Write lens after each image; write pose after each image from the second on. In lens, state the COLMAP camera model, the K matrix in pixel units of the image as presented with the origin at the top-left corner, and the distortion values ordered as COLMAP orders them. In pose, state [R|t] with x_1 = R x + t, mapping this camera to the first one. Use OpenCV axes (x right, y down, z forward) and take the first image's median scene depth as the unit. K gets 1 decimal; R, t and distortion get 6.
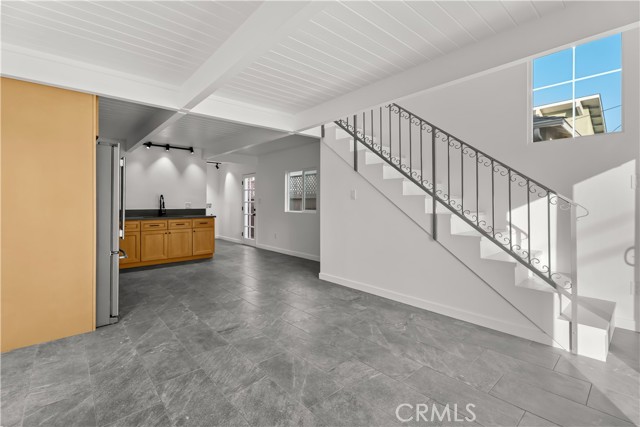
lens RADIAL K [[290.3, 0, 321.0], [0, 290.3, 207.8], [0, 0, 1]] dist [-0.004927, 0.000091]
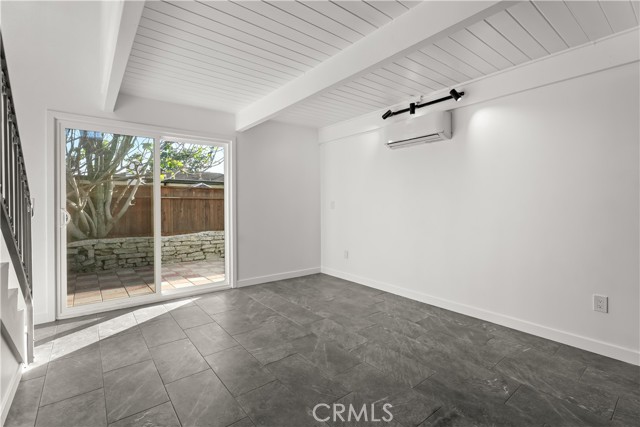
lens RADIAL K [[290.3, 0, 319.3], [0, 290.3, 209.6], [0, 0, 1]] dist [-0.004927, 0.000091]
pose [[-0.998013, 0.003963, 0.062883, -0.147471], [0.006077, 0.999422, 0.033453, -0.028831], [-0.062714, 0.033769, -0.997460, 2.160814]]
